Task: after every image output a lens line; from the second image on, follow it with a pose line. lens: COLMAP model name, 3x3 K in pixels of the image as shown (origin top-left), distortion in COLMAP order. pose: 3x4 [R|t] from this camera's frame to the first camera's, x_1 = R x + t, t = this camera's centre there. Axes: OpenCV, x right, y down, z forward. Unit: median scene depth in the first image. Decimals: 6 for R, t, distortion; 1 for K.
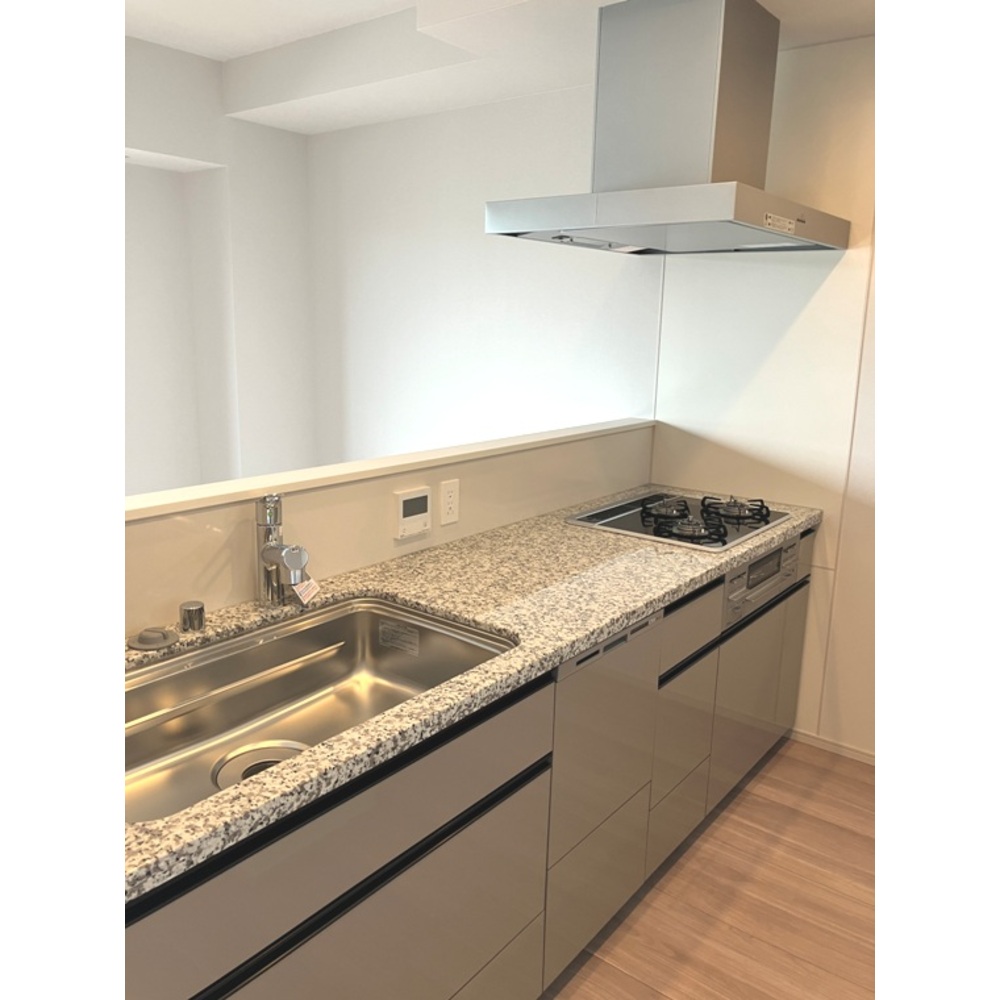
lens RADIAL K [[833.3, 0, 499.0], [0, 833.3, 497.7], [0, 0, 1]] dist [-0.000828, 0.010644]
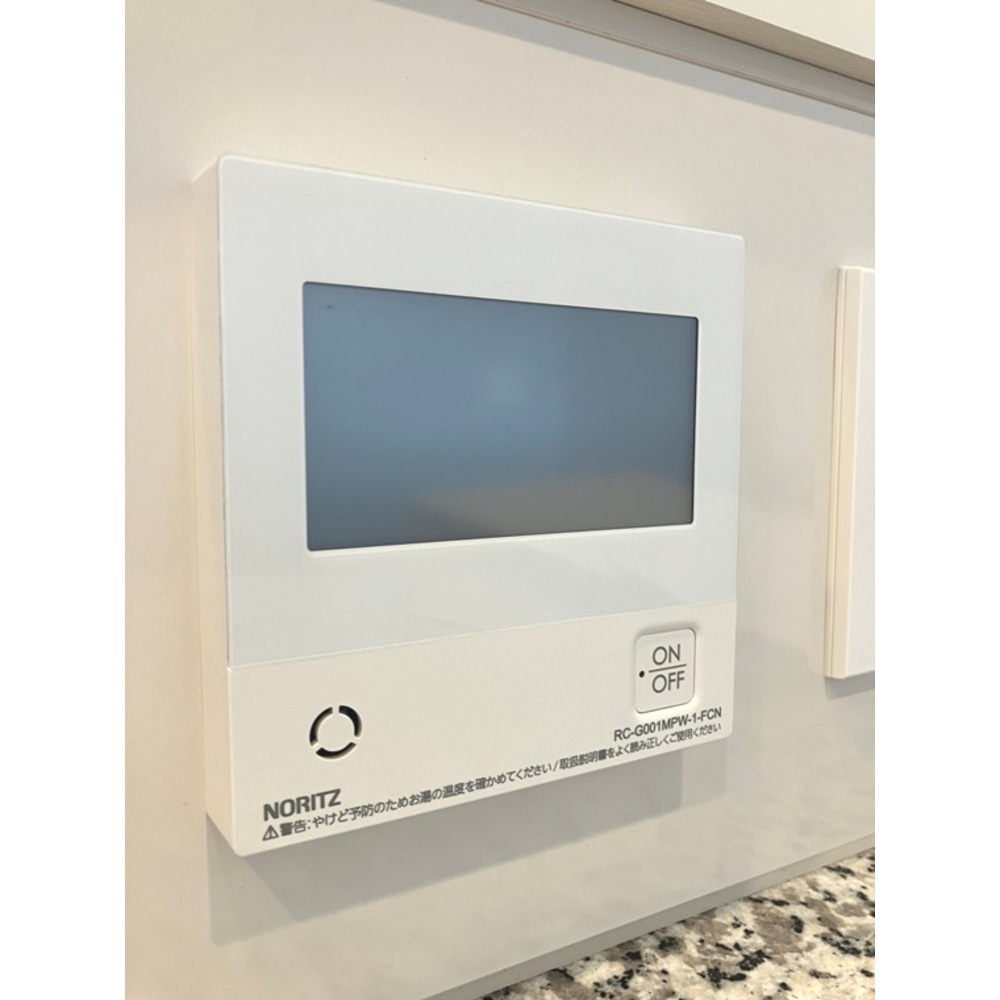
lens RADIAL K [[833.3, 0, 499.1], [0, 833.3, 500.0], [0, 0, 1]] dist [-0.000828, 0.010644]
pose [[0.931380, 0.003219, -0.364034, -0.073344], [-0.053078, 0.990476, -0.127044, 0.027500], [0.360158, 0.137648, 0.922680, 0.913535]]
